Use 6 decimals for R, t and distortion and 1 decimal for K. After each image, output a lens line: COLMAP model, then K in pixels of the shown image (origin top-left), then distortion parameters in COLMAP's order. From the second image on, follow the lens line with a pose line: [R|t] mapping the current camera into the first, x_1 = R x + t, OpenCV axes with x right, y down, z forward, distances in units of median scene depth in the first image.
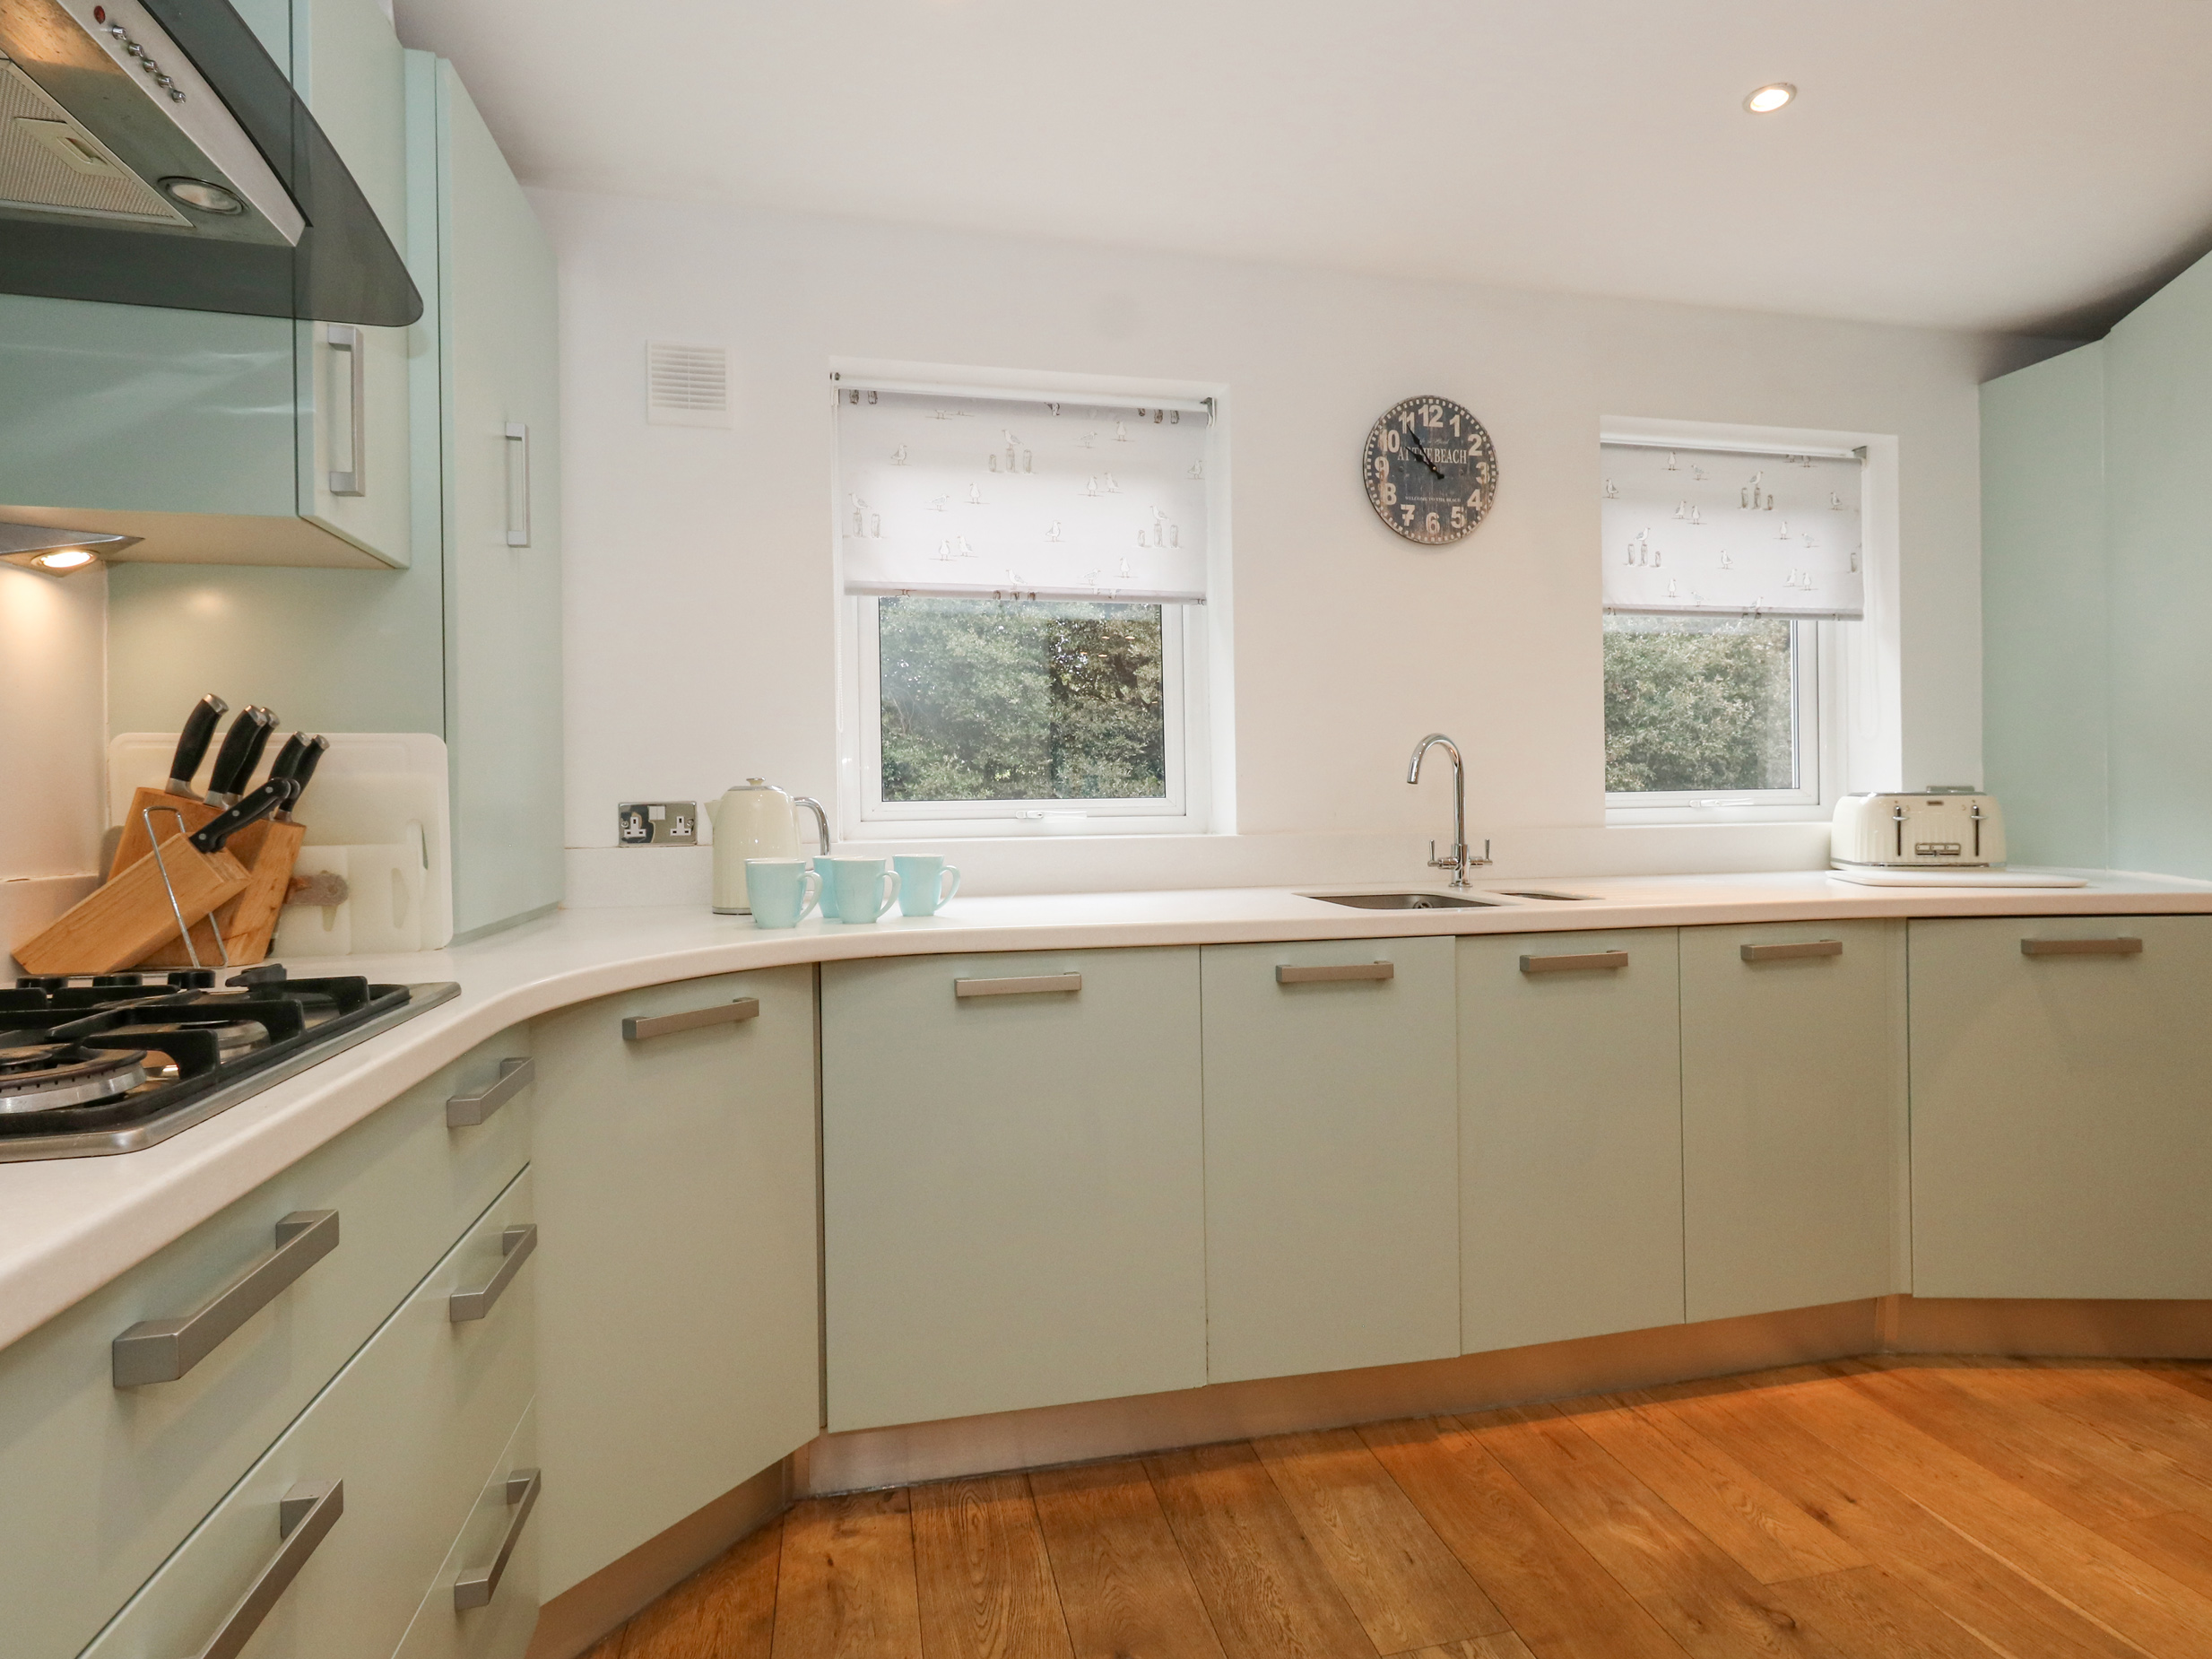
lens RADIAL K [[1171.8, 0, 1116.0], [0, 1171.8, 813.8], [0, 0, 1]] dist [0.001646, 0.000701]
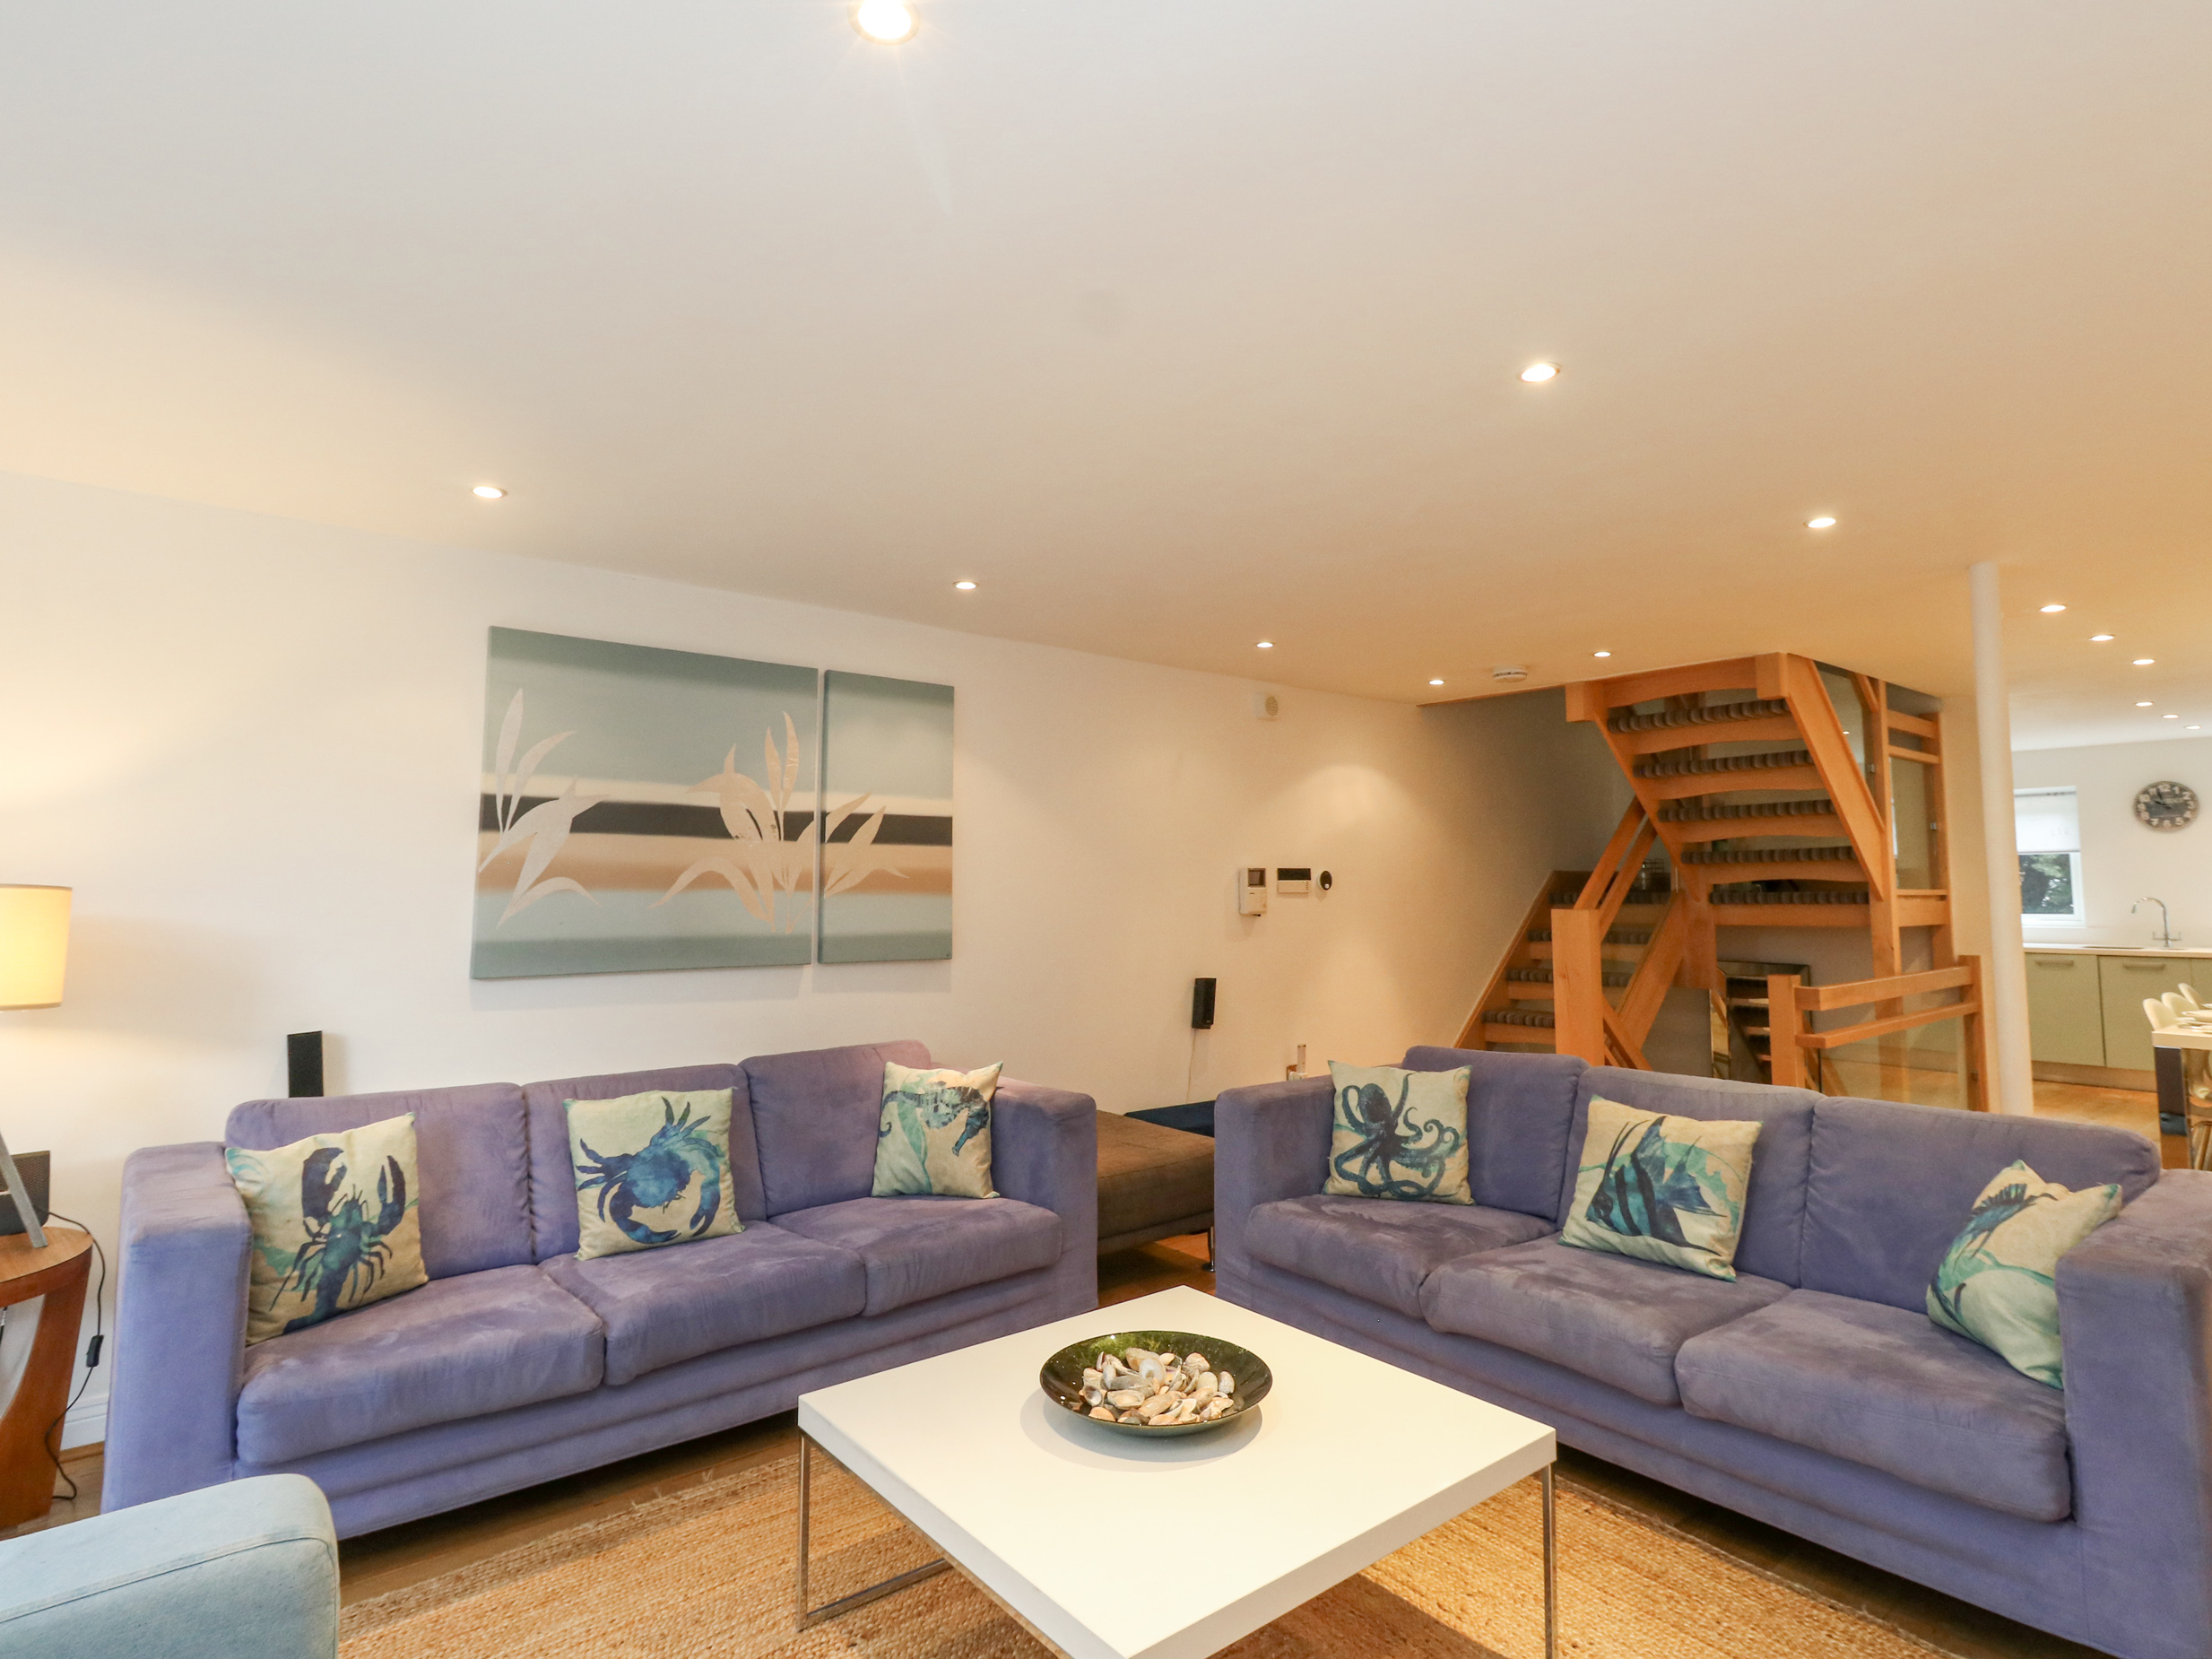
lens RADIAL K [[1185.2, 0, 1117.0], [0, 1185.2, 796.6], [0, 0, 1]] dist [-0.003505, -0.001705]
pose [[0.448331, -0.055266, -0.892158, 1.747215], [-0.010785, 0.997680, -0.067223, -0.090461], [0.893803, 0.039760, 0.446695, -2.696166]]
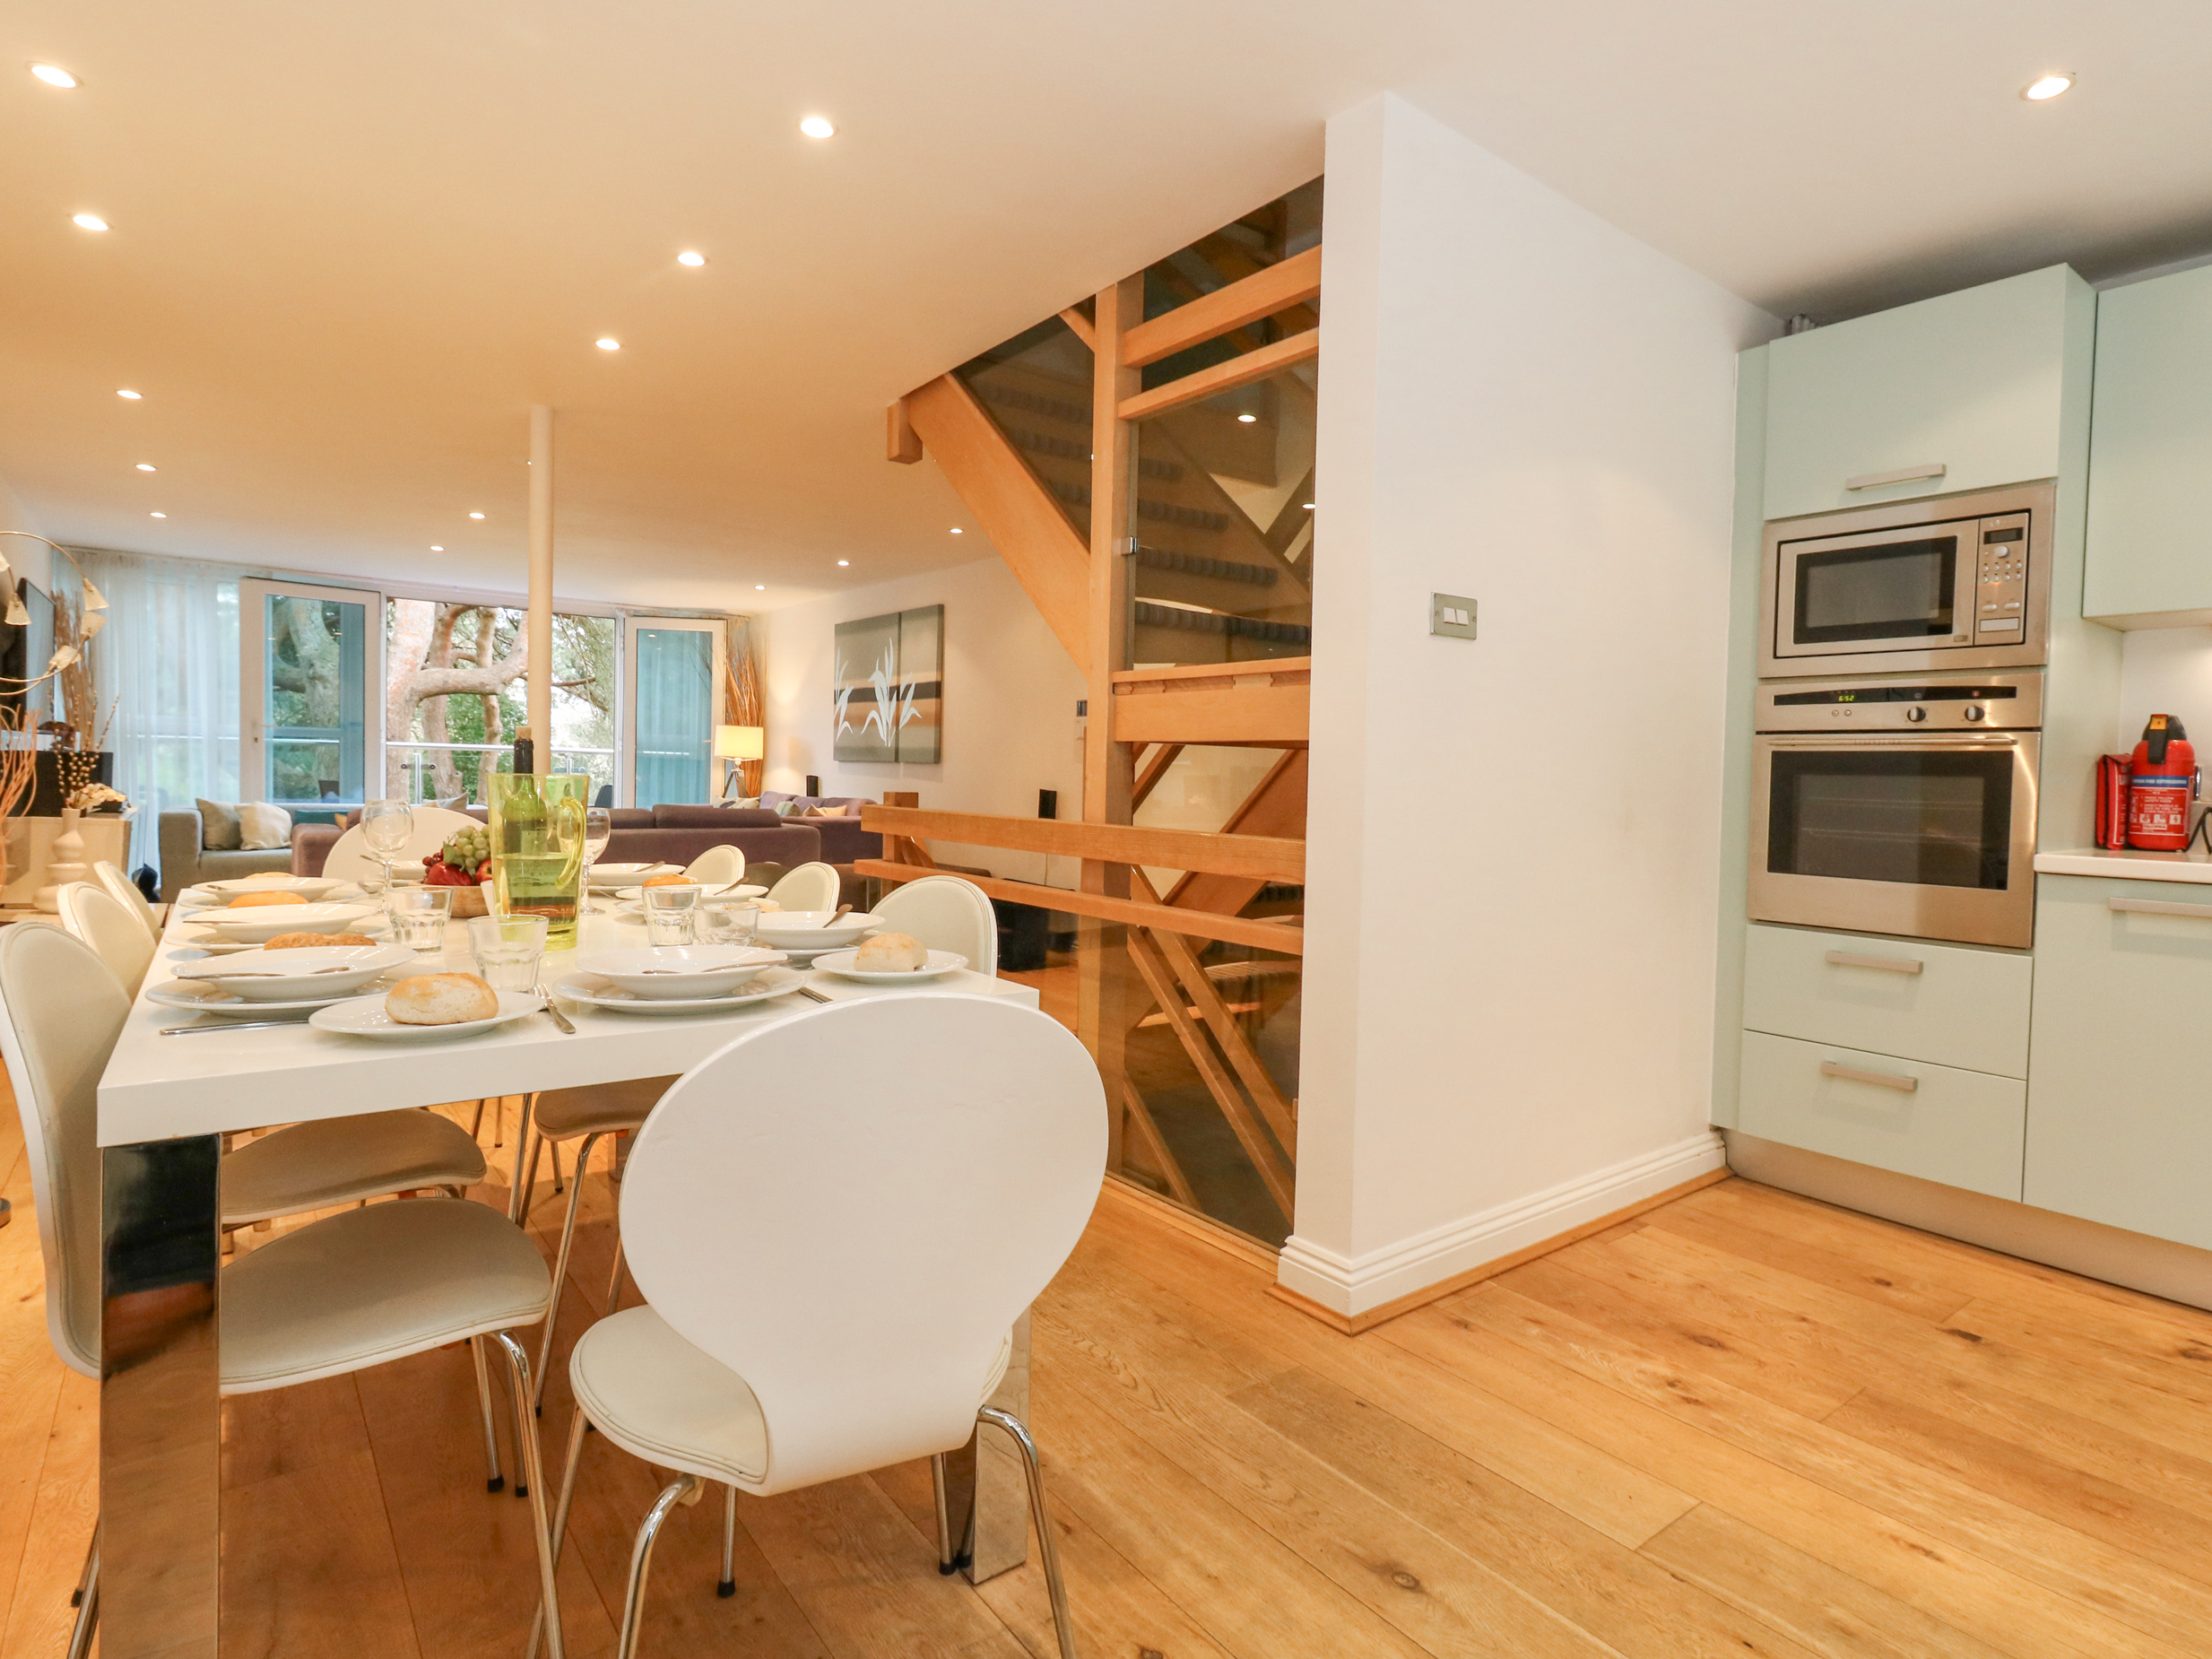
lens RADIAL K [[1162.0, 0, 1104.0], [0, 1162.0, 777.2], [0, 0, 1]] dist [0.000341, 0.000007]
pose [[-0.913714, -0.004190, -0.406335, 0.933216], [-0.013188, 0.999726, 0.019347, -0.000111], [0.406143, 0.023036, -0.913519, 0.547824]]
